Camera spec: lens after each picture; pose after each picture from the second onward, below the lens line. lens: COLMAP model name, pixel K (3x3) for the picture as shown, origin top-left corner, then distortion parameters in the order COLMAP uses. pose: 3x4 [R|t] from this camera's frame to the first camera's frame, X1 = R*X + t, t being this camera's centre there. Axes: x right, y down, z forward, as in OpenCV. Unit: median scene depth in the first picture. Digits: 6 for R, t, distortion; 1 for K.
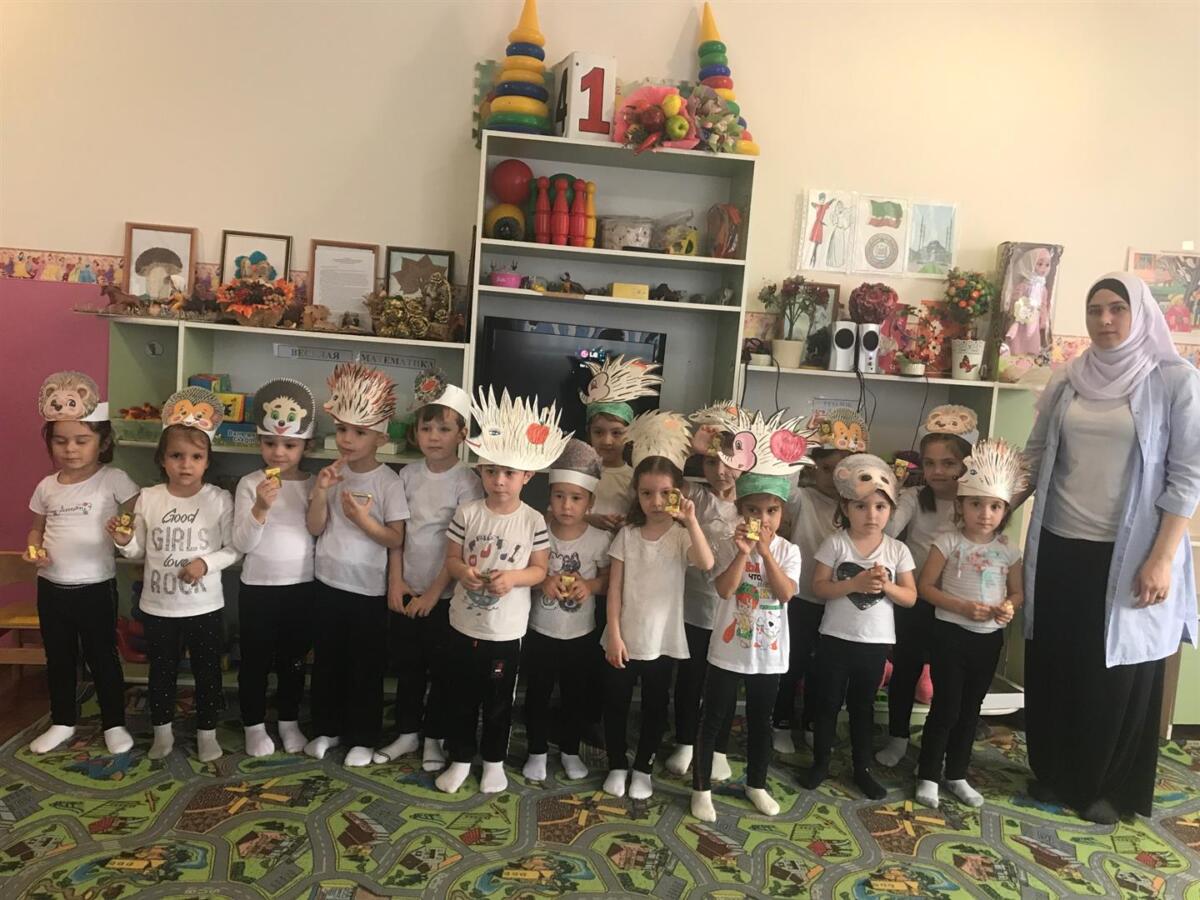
lens RADIAL K [[1001.7, 0, 598.5], [0, 1001.7, 451.4], [0, 0, 1]] dist [-0.010513, -0.013872]
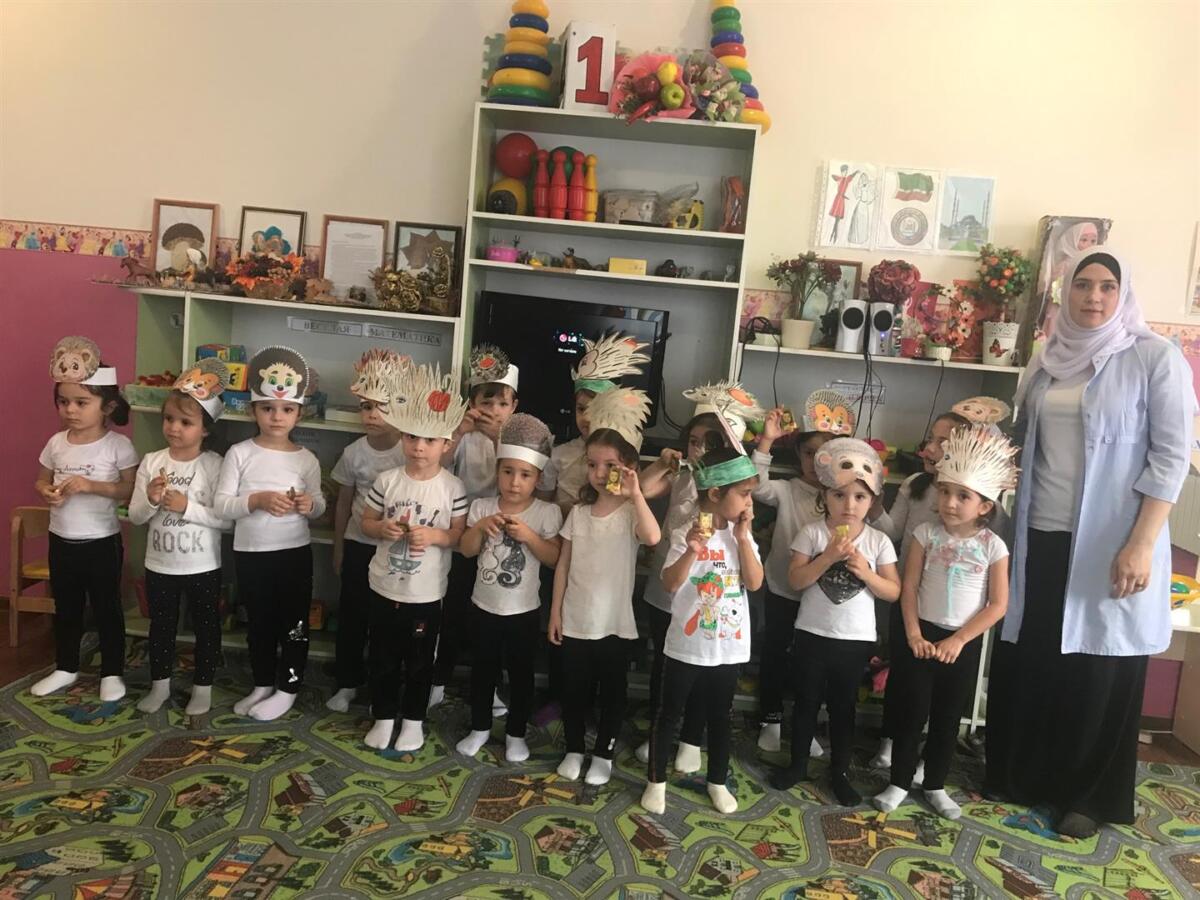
lens RADIAL K [[1001.7, 0, 598.8], [0, 1001.7, 448.7], [0, 0, 1]] dist [-0.010513, -0.013872]
pose [[0.988457, 0.031905, -0.148106, 0.167937], [-0.030947, 0.999483, 0.008766, 0.010478], [0.148309, -0.004081, 0.988933, 0.034113]]
